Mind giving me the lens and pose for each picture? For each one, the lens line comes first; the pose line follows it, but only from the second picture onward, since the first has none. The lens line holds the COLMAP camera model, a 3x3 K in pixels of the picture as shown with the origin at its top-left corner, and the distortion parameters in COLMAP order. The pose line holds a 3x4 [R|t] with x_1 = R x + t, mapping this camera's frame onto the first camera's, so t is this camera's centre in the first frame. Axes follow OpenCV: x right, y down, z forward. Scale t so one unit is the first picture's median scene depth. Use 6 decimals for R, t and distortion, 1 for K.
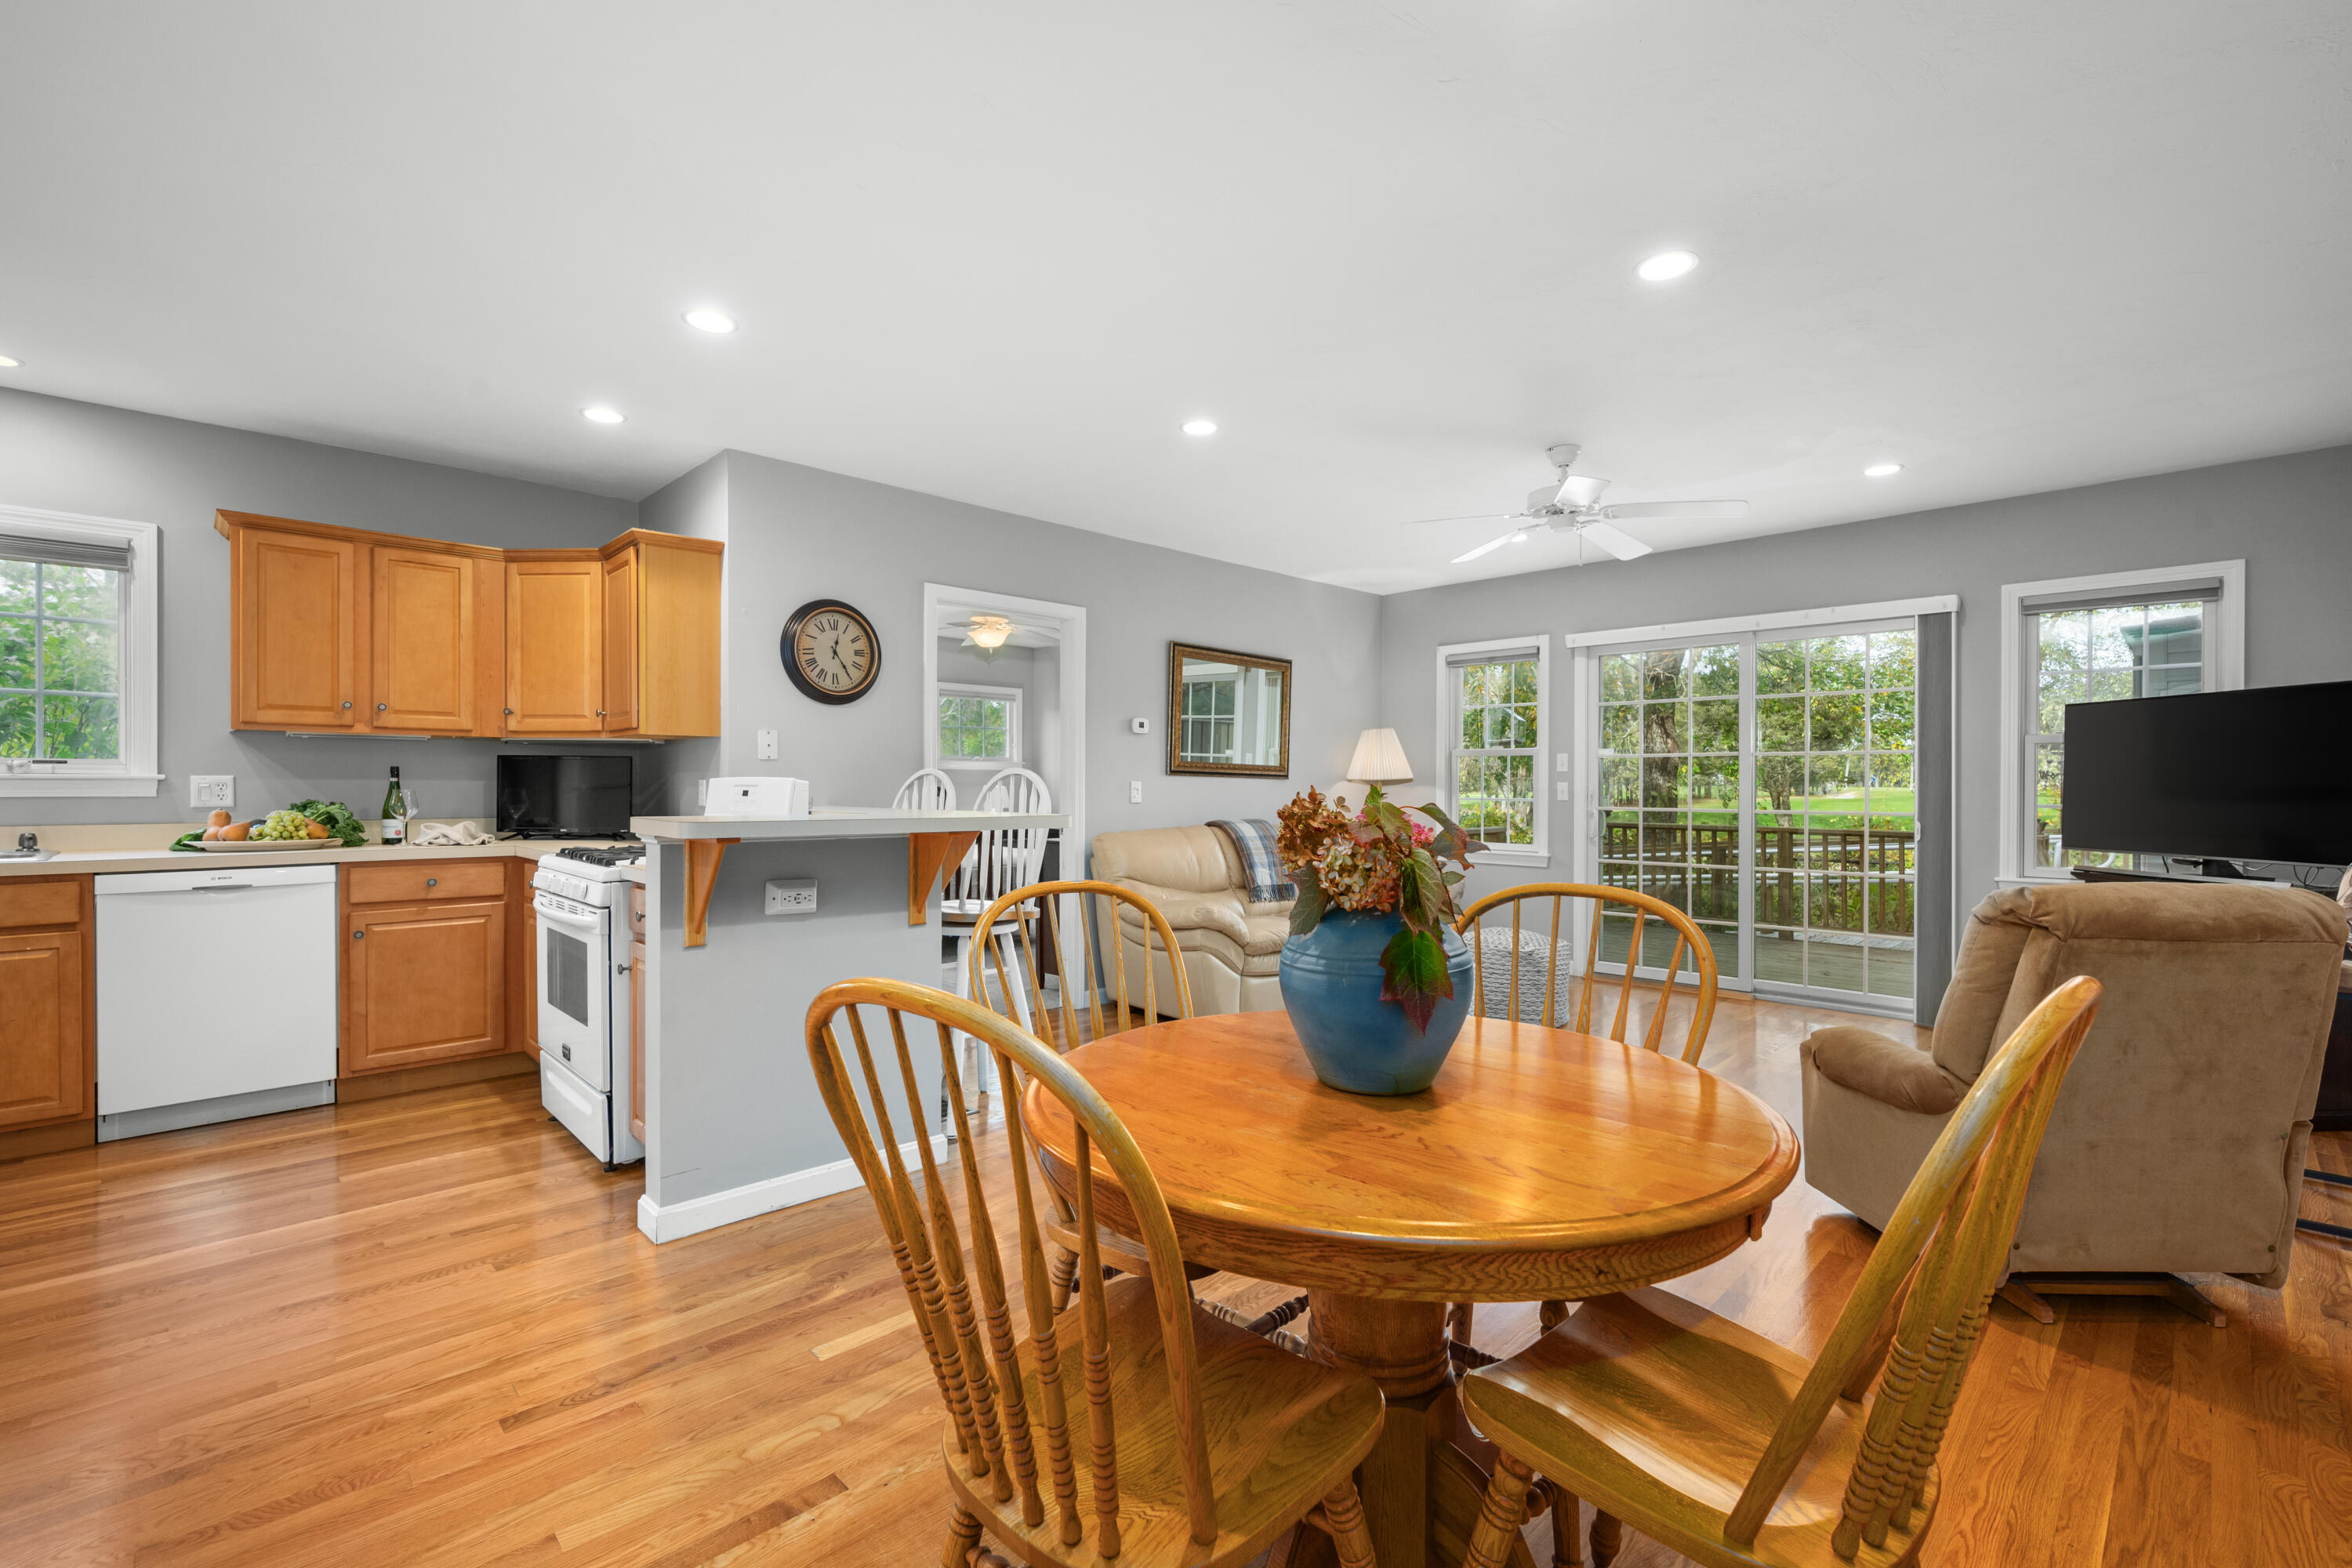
lens RADIAL K [[1040.3, 0, 1193.4], [0, 1040.3, 785.0], [0, 0, 1]] dist [0.000968, 0.000132]
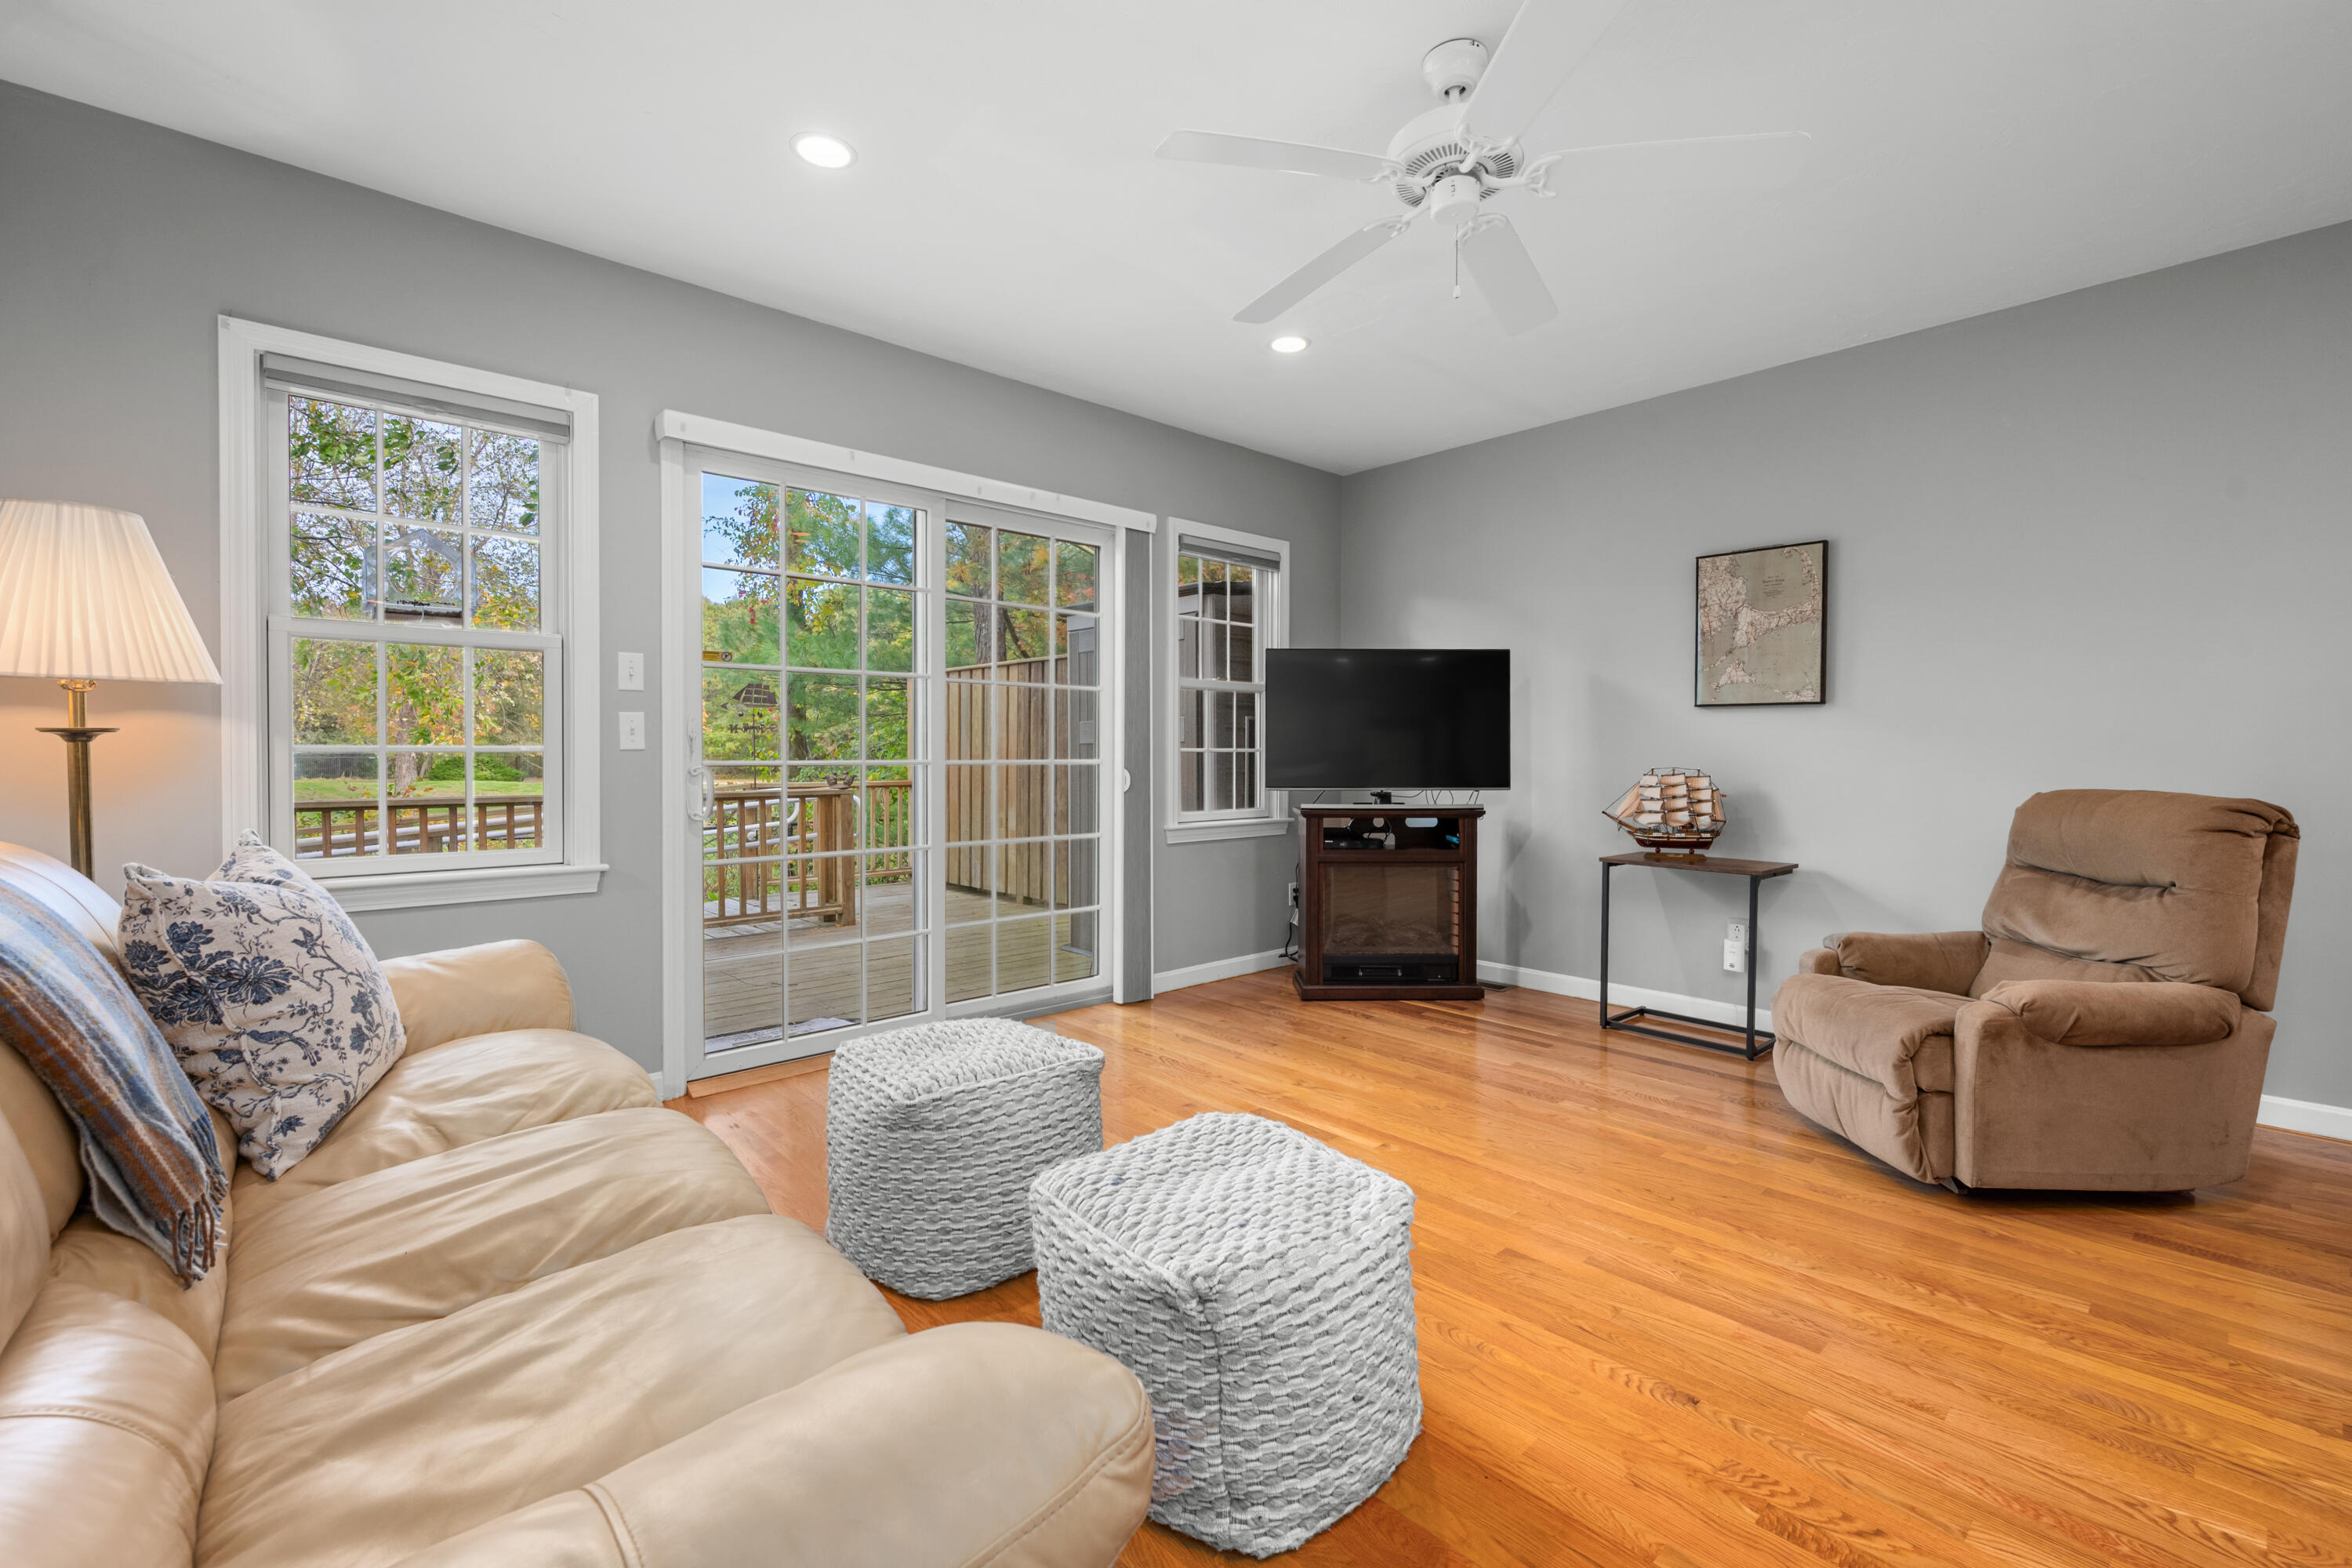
lens RADIAL K [[996.5, 0, 1184.3], [0, 996.5, 762.3], [0, 0, 1]] dist [0.010016, 0.000418]
pose [[0.032691, -0.013670, 0.999372, -0.157130], [0.001486, 0.999906, 0.013629, 0.023285], [-0.999464, 0.001040, 0.032708, 1.084404]]
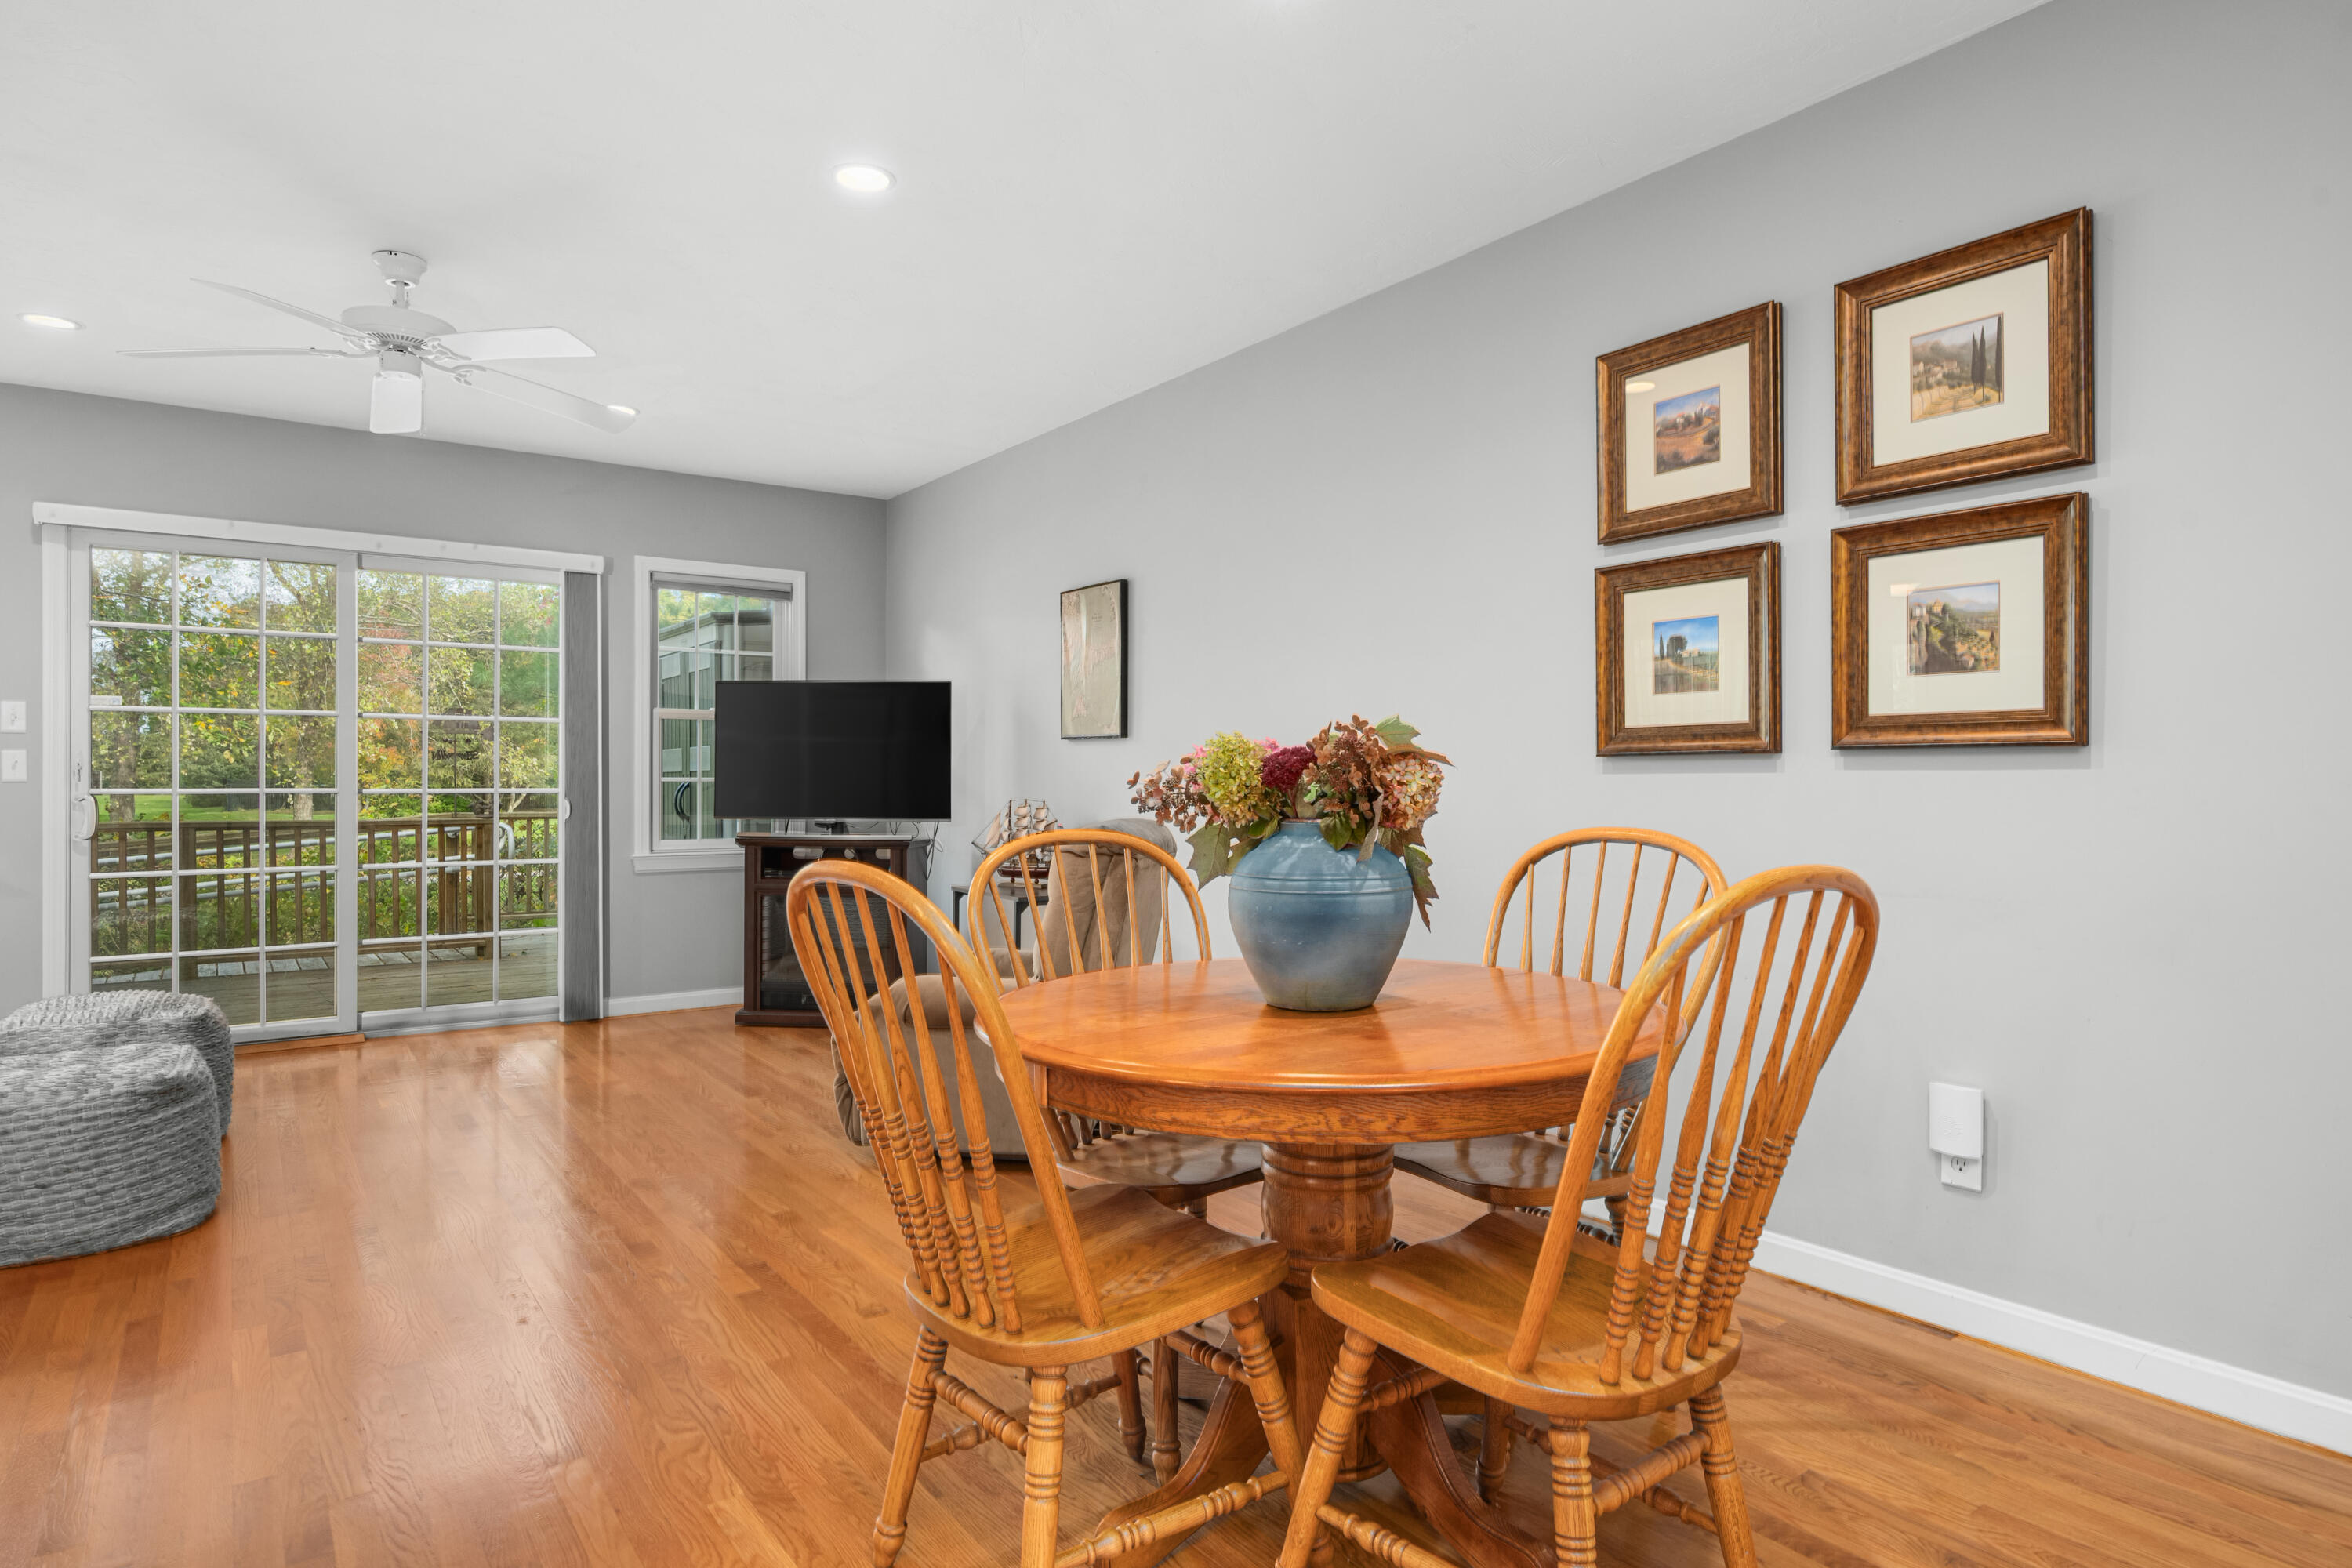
lens RADIAL K [[1303.8, 0, 1176.9], [0, 1303.8, 789.3], [0, 0, 1]] dist [-0.004927, 0.003345]
pose [[0.159639, -0.008680, 0.987137, -0.408267], [0.001086, 0.999962, 0.008617, 0.022313], [-0.987175, -0.000303, 0.159642, 0.336860]]
